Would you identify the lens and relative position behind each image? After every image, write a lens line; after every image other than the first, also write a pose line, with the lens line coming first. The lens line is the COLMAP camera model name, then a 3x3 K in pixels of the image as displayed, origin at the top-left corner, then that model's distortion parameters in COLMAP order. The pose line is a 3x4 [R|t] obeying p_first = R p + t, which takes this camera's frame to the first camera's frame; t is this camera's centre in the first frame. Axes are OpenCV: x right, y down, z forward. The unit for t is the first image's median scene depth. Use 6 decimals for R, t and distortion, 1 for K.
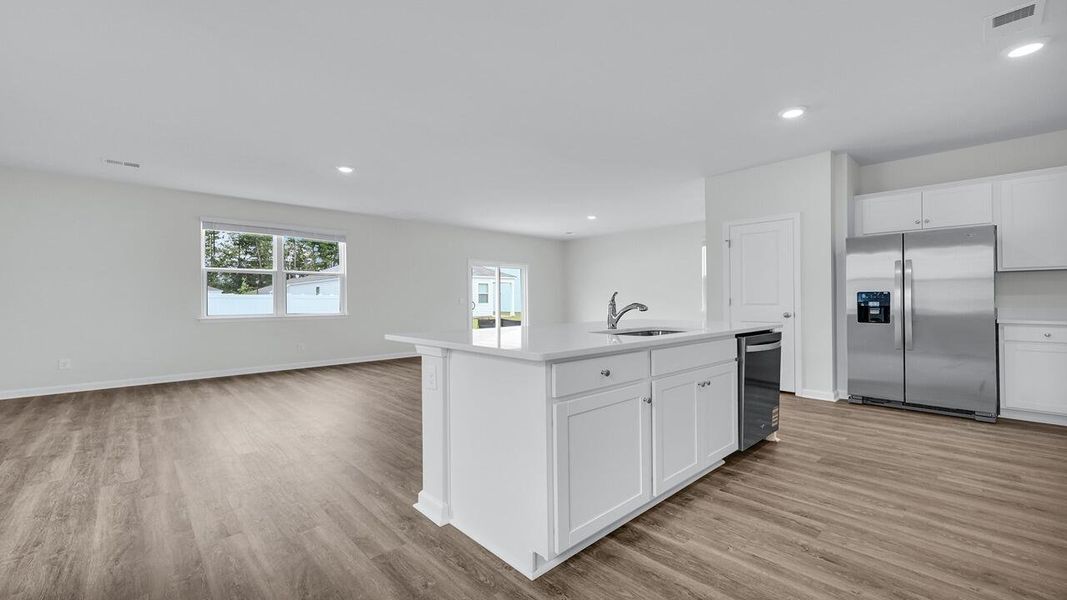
lens RADIAL K [[428.6, 0, 518.8], [0, 428.6, 299.1], [0, 0, 1]] dist [-0.000182, -0.000020]
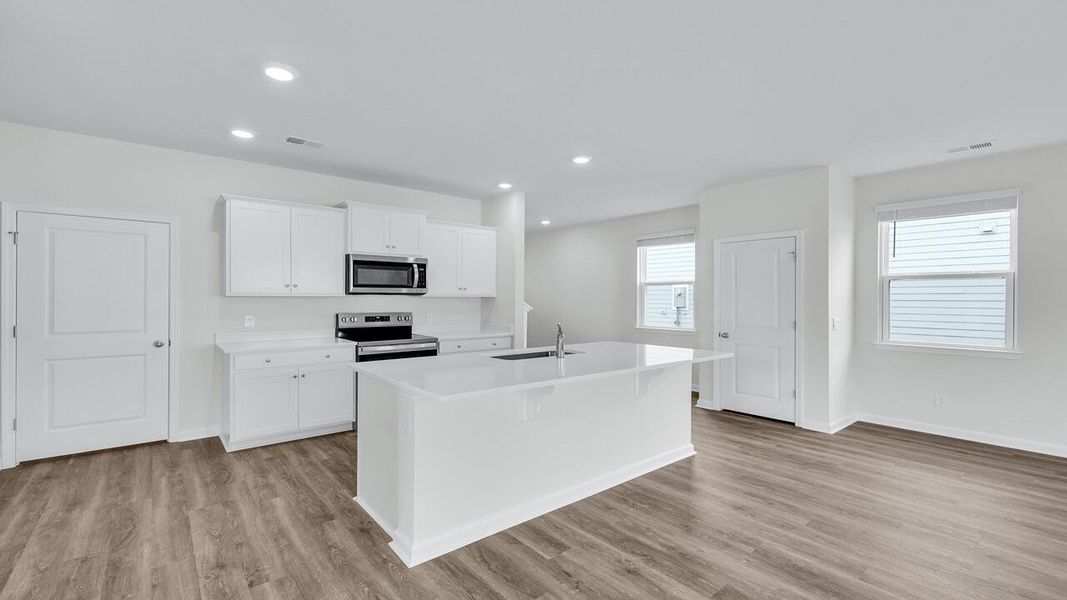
lens RADIAL K [[459.2, 0, 533.2], [0, 459.2, 296.3], [0, 0, 1]] dist [0.003884, 0.000203]
pose [[-0.999482, 0.002000, 0.032112, 0.195267], [0.001781, 0.999975, -0.006855, -0.061069], [-0.032125, -0.006794, -0.999461, 1.702222]]
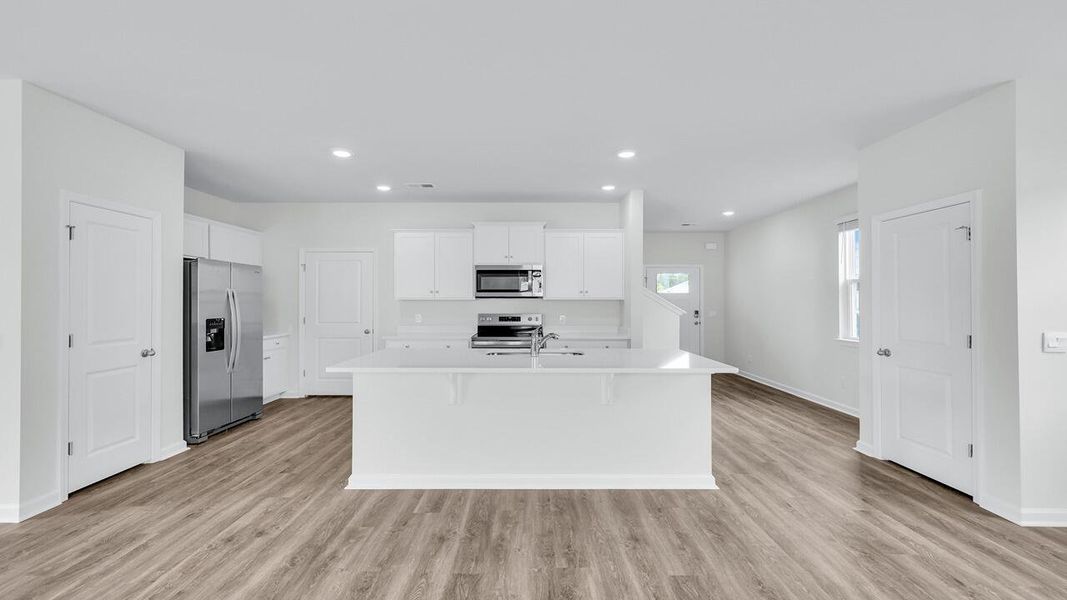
lens RADIAL K [[484.9, 0, 533.8], [0, 484.9, 295.4], [0, 0, 1]] dist [0.004018, 0.000559]
pose [[-0.747853, 0.012385, 0.663749, -0.507695], [0.001701, 0.999858, -0.016741, -0.057326], [-0.663862, -0.011391, -0.747768, 1.550571]]
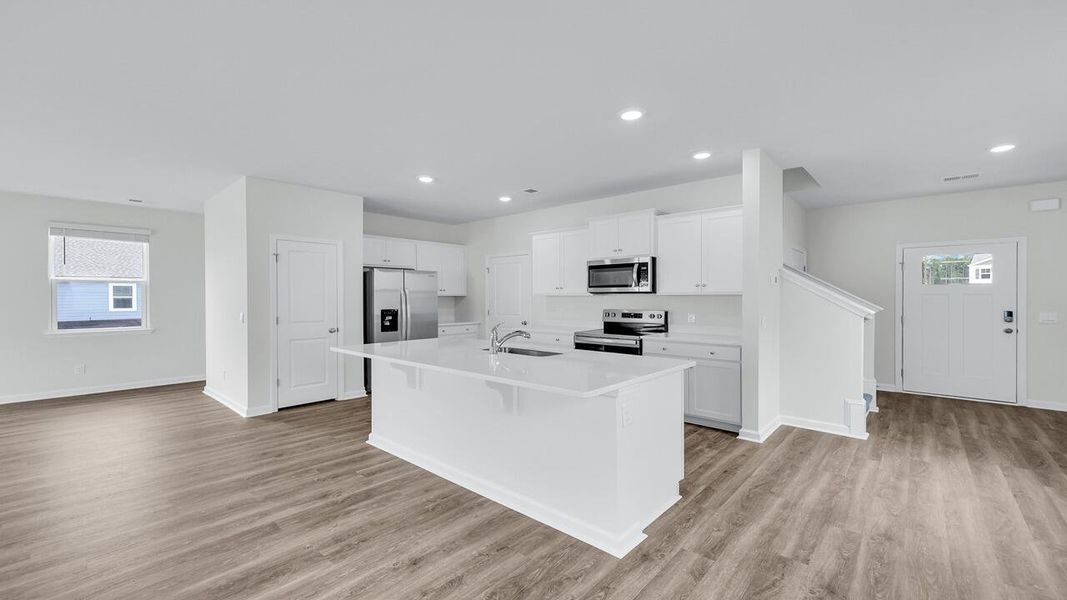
lens RADIAL K [[439.4, 0, 526.1], [0, 439.4, 300.4], [0, 0, 1]] dist [-0.000573, 0.000001]
pose [[-0.098814, -0.004564, 0.995095, -0.739505], [0.000275, 0.999989, 0.004614, -0.060729], [-0.995106, 0.000730, -0.098812, 0.806076]]
